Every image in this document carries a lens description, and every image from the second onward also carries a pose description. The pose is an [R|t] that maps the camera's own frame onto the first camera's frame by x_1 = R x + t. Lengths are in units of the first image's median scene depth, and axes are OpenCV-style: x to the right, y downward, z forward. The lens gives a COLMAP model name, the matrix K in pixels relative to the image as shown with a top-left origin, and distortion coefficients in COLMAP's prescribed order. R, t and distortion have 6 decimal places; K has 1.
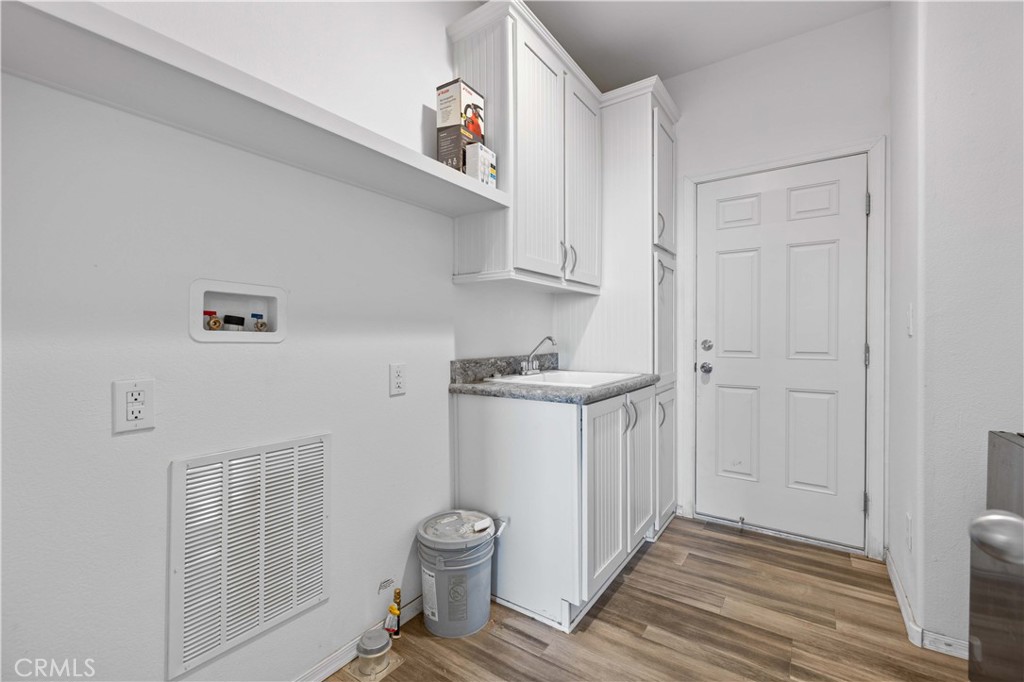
lens RADIAL K [[432.5, 0, 514.3], [0, 432.5, 339.4], [0, 0, 1]] dist [-0.001445, 0.000139]
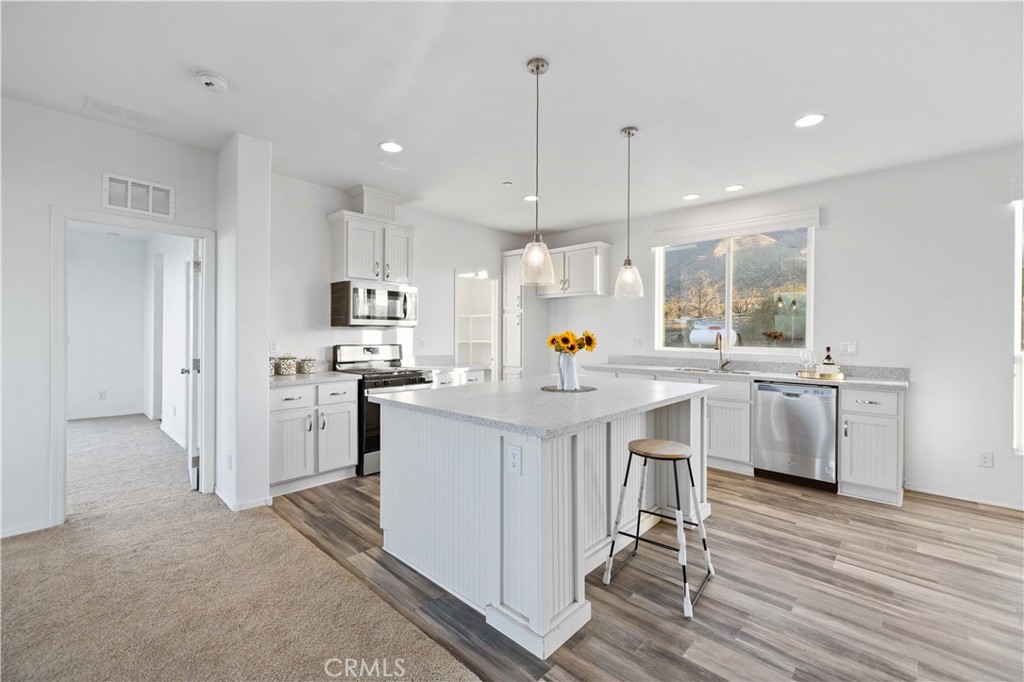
lens RADIAL K [[432.5, 0, 510.1], [0, 432.5, 334.1], [0, 0, 1]] dist [-0.001445, 0.000139]
pose [[0.987033, 0.008731, -0.160278, 0.147820], [-0.009110, 0.999957, -0.001629, -0.100421], [0.160257, 0.003068, 0.987071, -0.324715]]
